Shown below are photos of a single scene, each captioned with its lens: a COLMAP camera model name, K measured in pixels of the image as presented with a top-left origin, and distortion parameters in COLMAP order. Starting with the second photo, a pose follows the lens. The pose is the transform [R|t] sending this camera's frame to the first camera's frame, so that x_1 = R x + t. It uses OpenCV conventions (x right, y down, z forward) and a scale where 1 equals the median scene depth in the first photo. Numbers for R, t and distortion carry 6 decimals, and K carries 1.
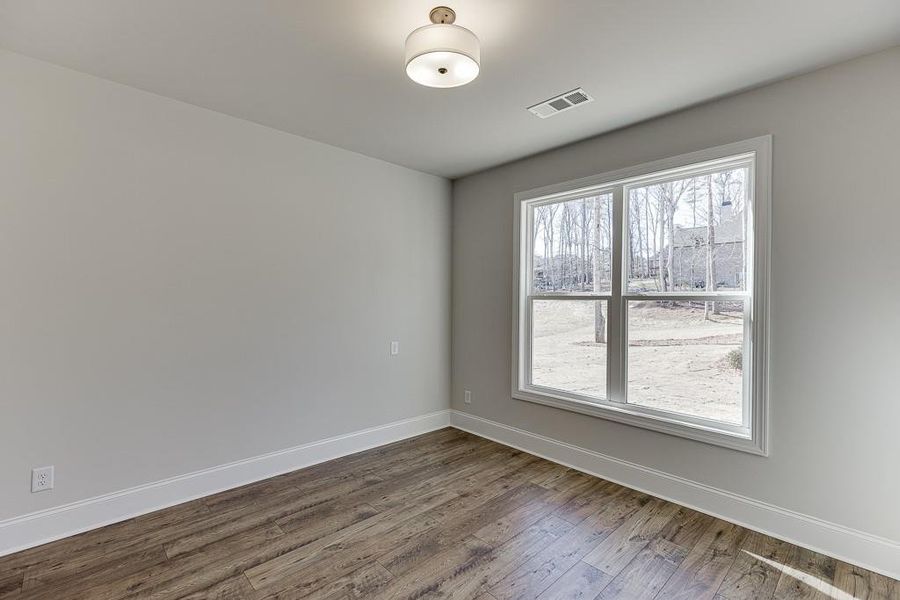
lens RADIAL K [[382.1, 0, 452.3], [0, 382.1, 298.8], [0, 0, 1]] dist [-0.000504, 0.000611]
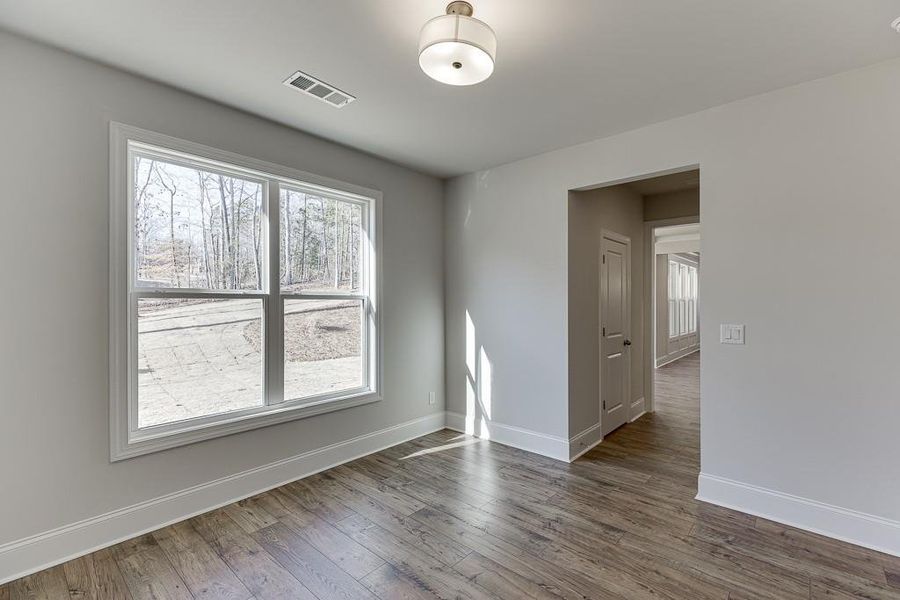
lens RADIAL K [[393.7, 0, 447.1], [0, 393.7, 298.1], [0, 0, 1]] dist [0.012549, 0.000152]
pose [[-0.052571, -0.002025, 0.998615, -0.634177], [-0.008364, 0.999964, 0.001588, -0.003630], [-0.998582, -0.008269, -0.052586, 0.661082]]
